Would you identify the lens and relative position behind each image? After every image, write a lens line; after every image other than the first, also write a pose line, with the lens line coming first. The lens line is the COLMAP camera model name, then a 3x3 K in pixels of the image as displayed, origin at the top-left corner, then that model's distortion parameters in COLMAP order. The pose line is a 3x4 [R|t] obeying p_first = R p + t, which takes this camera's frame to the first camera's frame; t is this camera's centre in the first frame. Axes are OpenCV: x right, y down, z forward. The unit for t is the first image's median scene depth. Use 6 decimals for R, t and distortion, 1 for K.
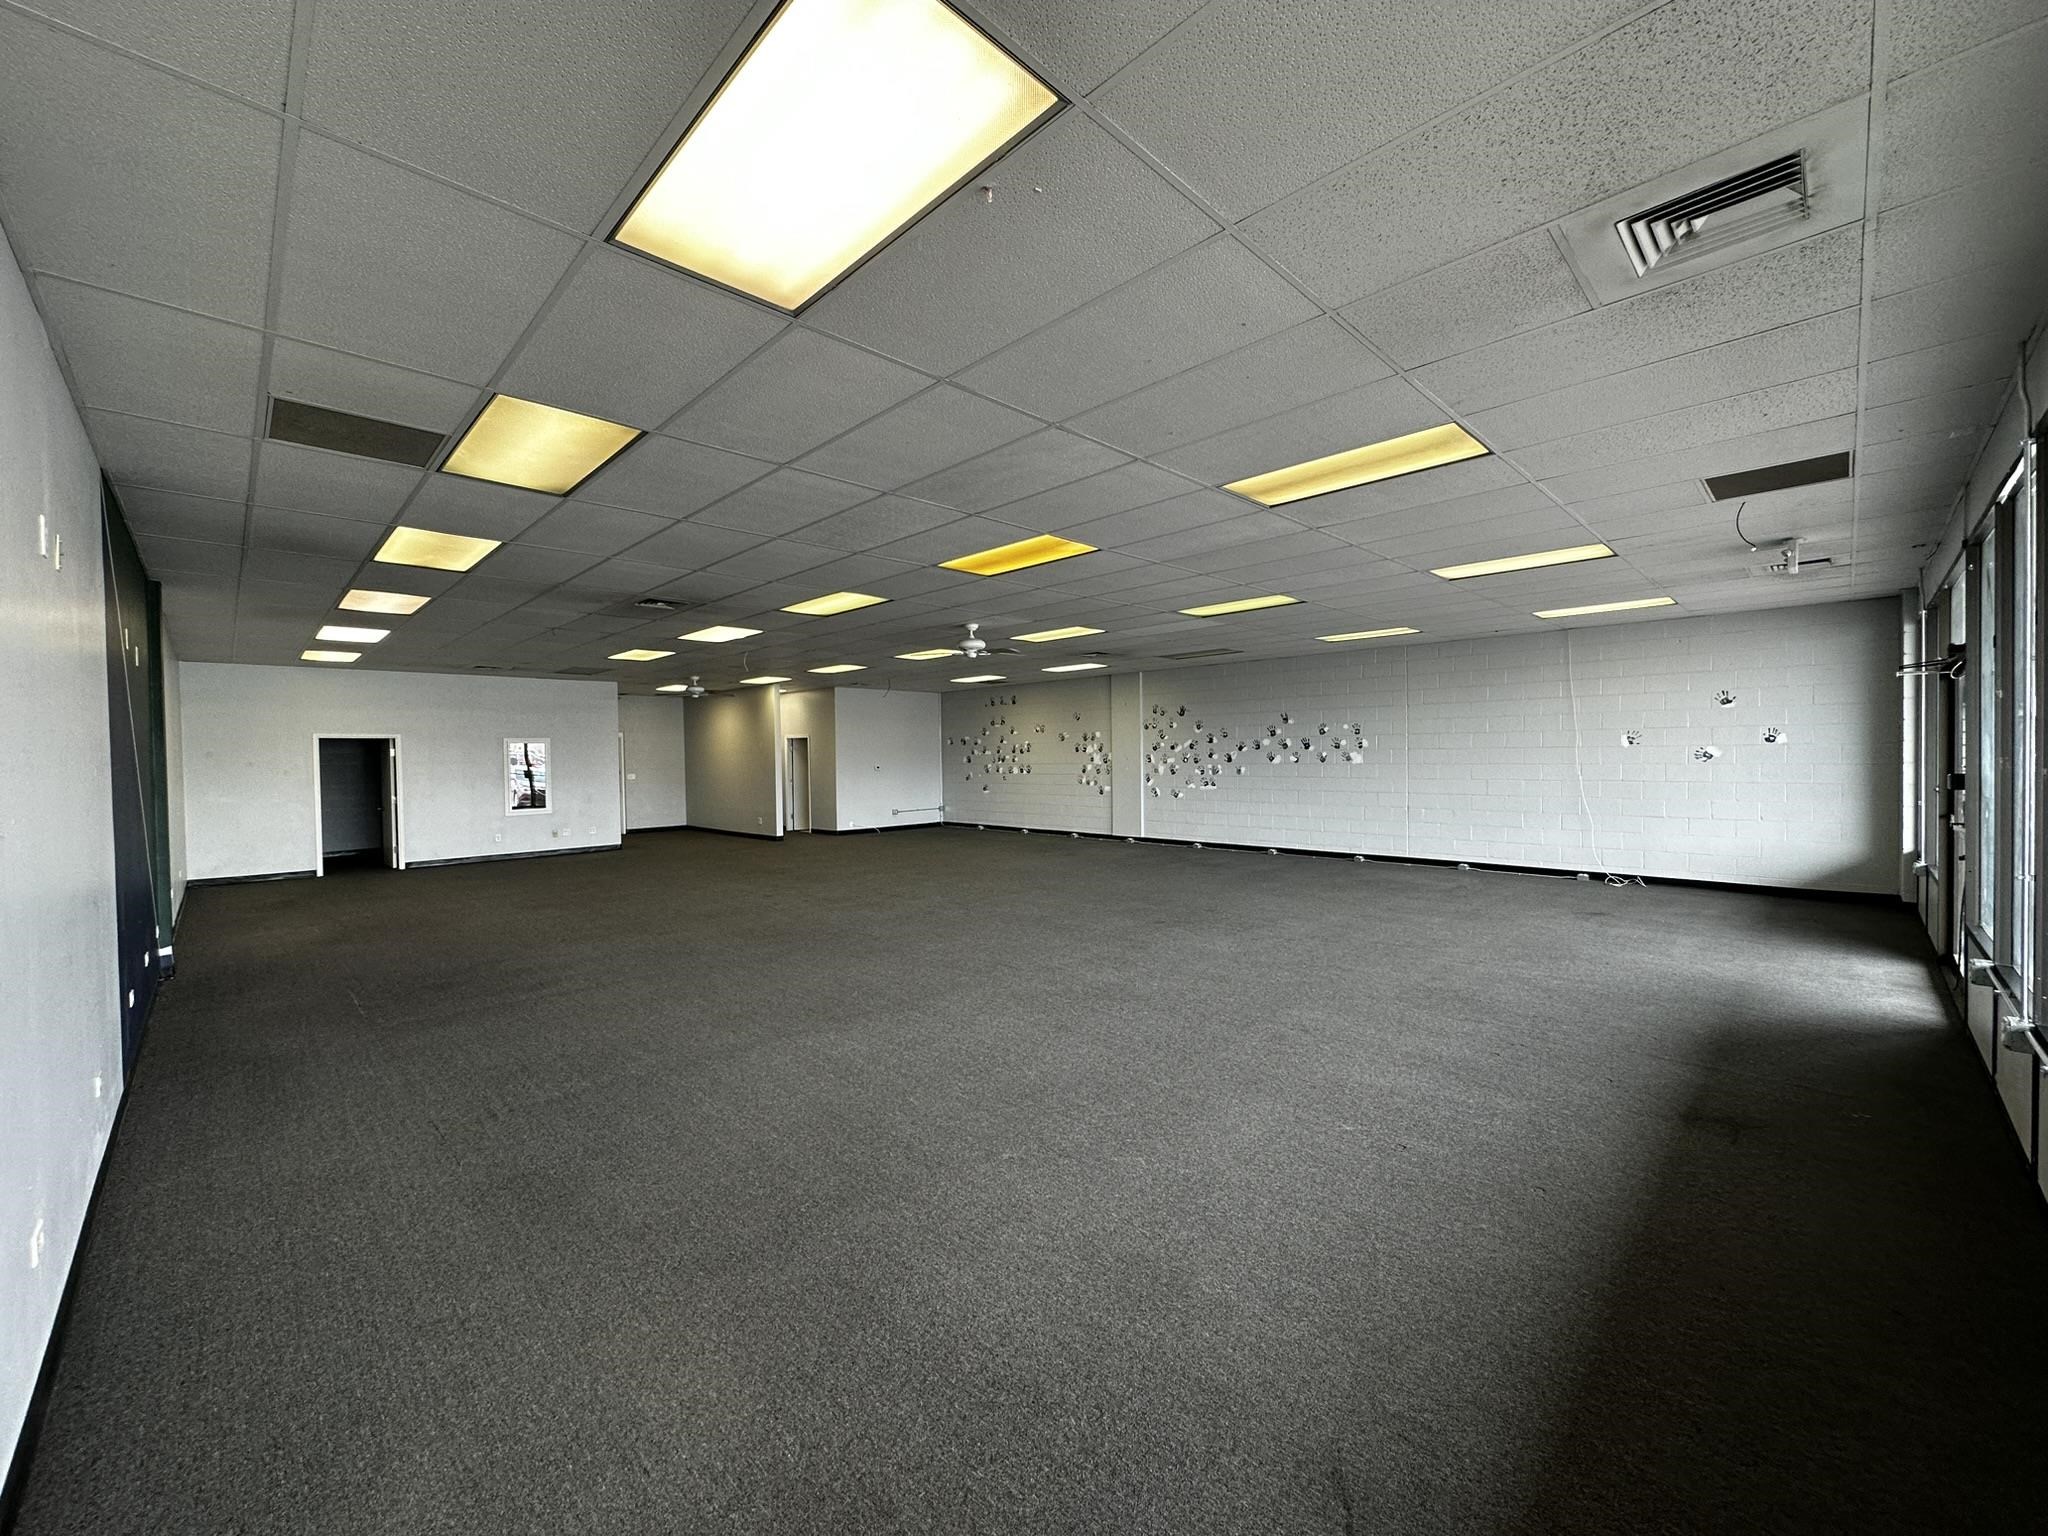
lens RADIAL K [[813.3, 0, 1032.0], [0, 813.3, 770.5], [0, 0, 1]] dist [-0.016351, 0.004540]
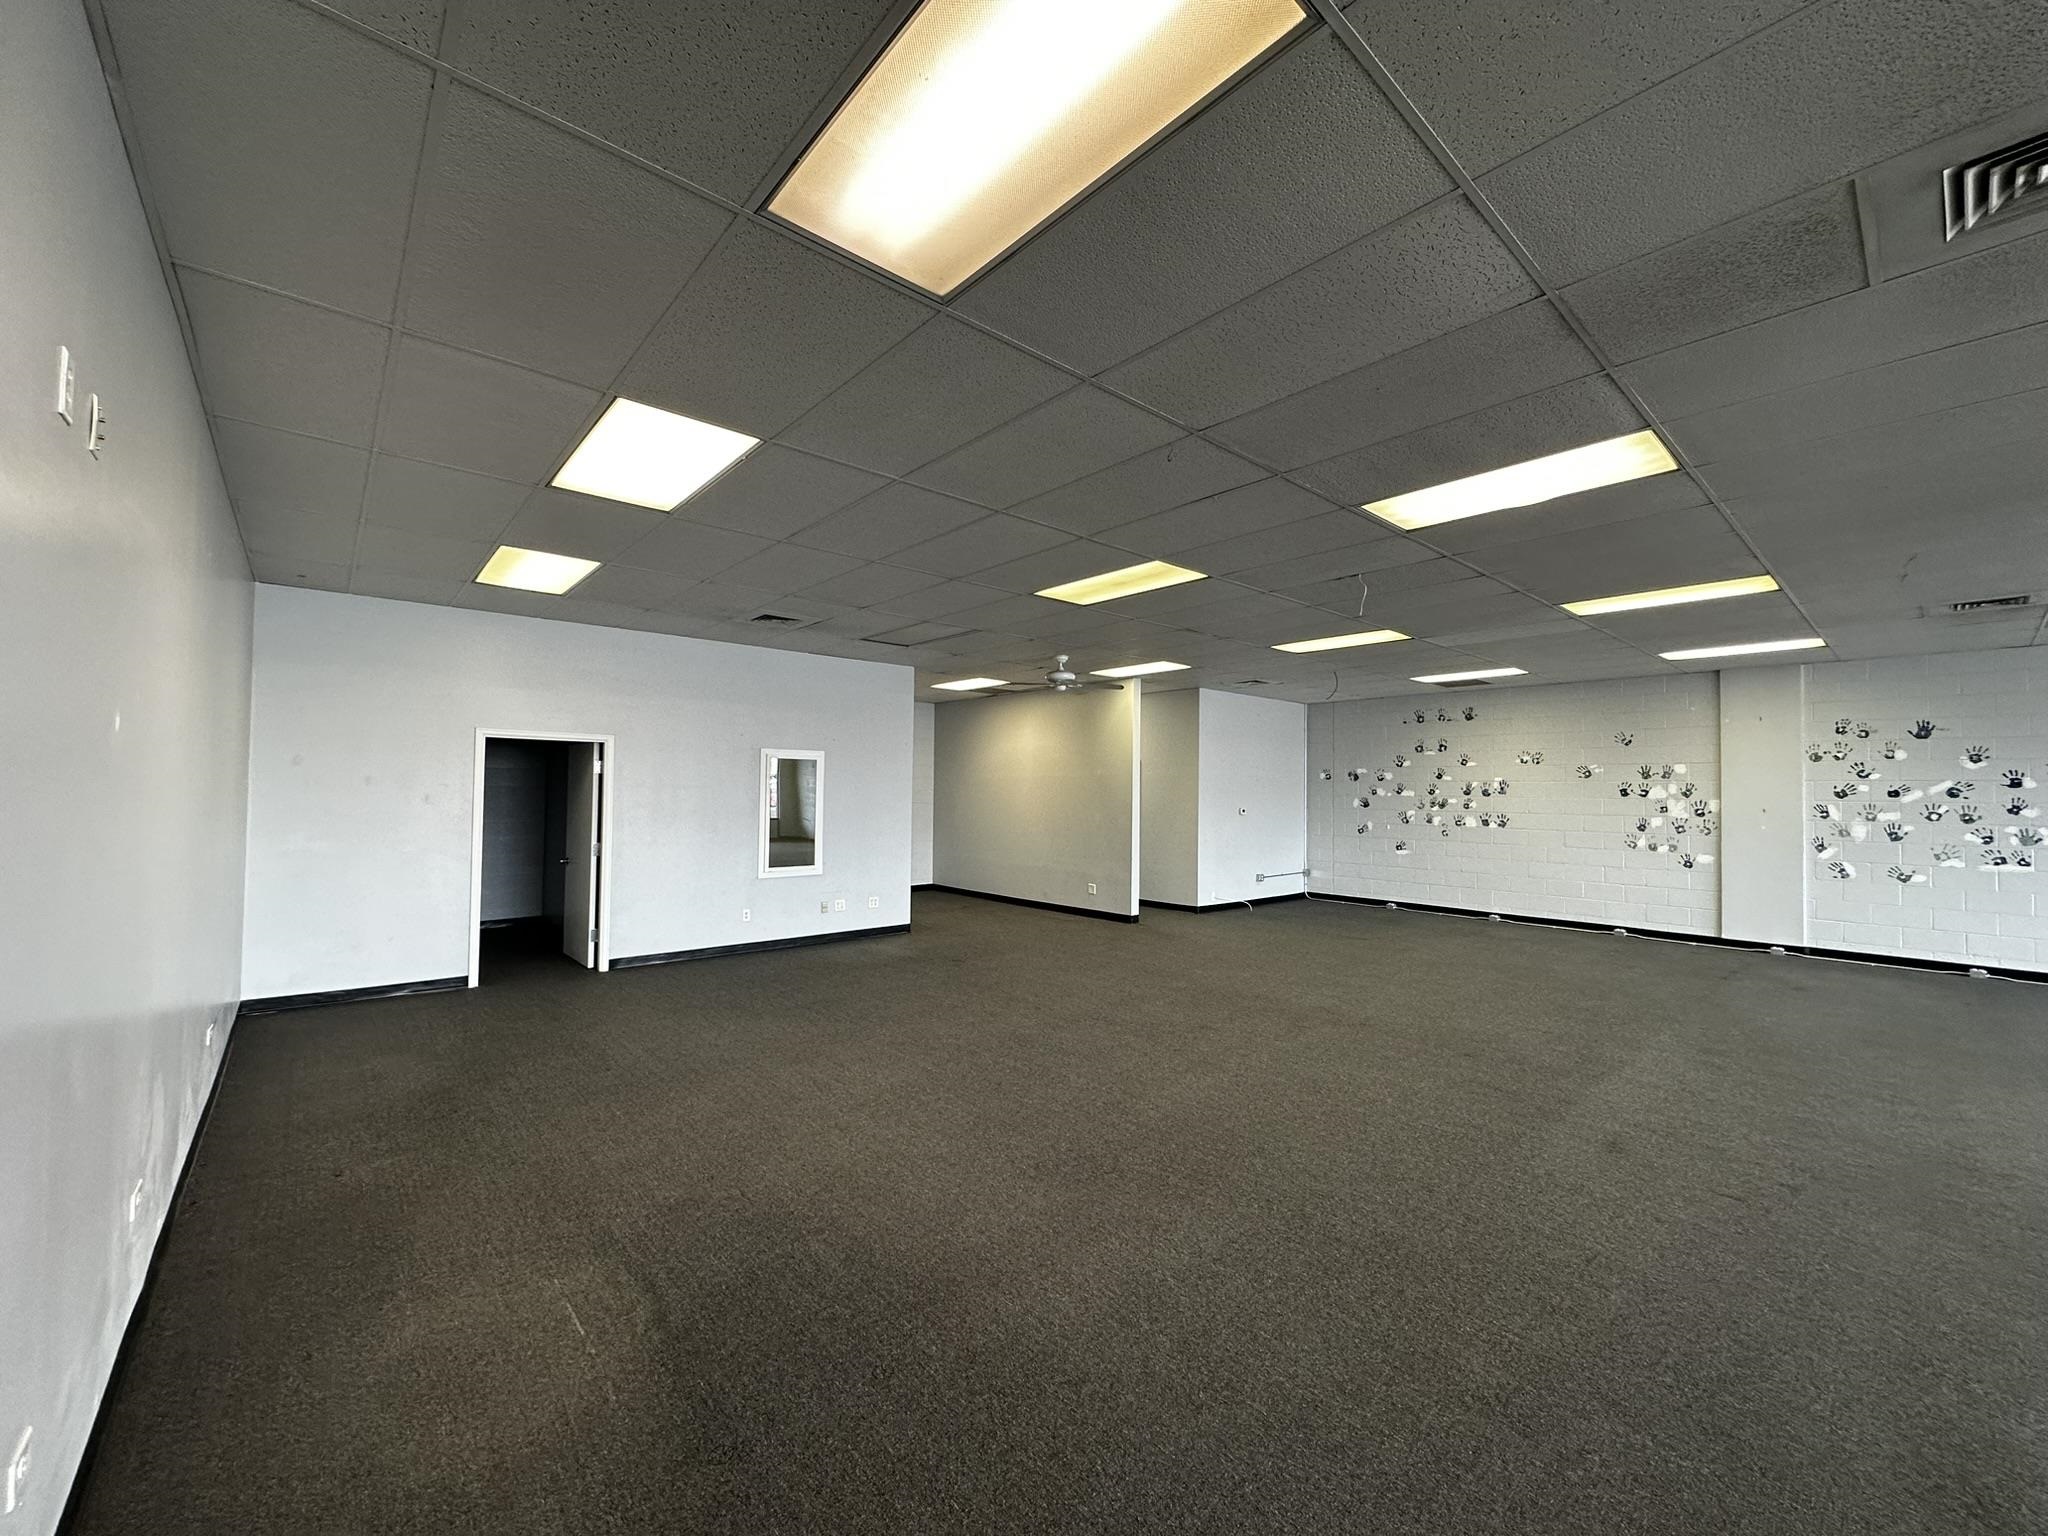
lens RADIAL K [[812.8, 0, 1024.0], [0, 812.8, 768.0], [0, 0, 1]] dist [-0.004172, -0.000742]
pose [[0.996997, 0.024907, -0.073320, -0.363590], [-0.028471, 0.998443, -0.047973, -0.001790], [0.072011, 0.049917, 0.996154, 0.359980]]
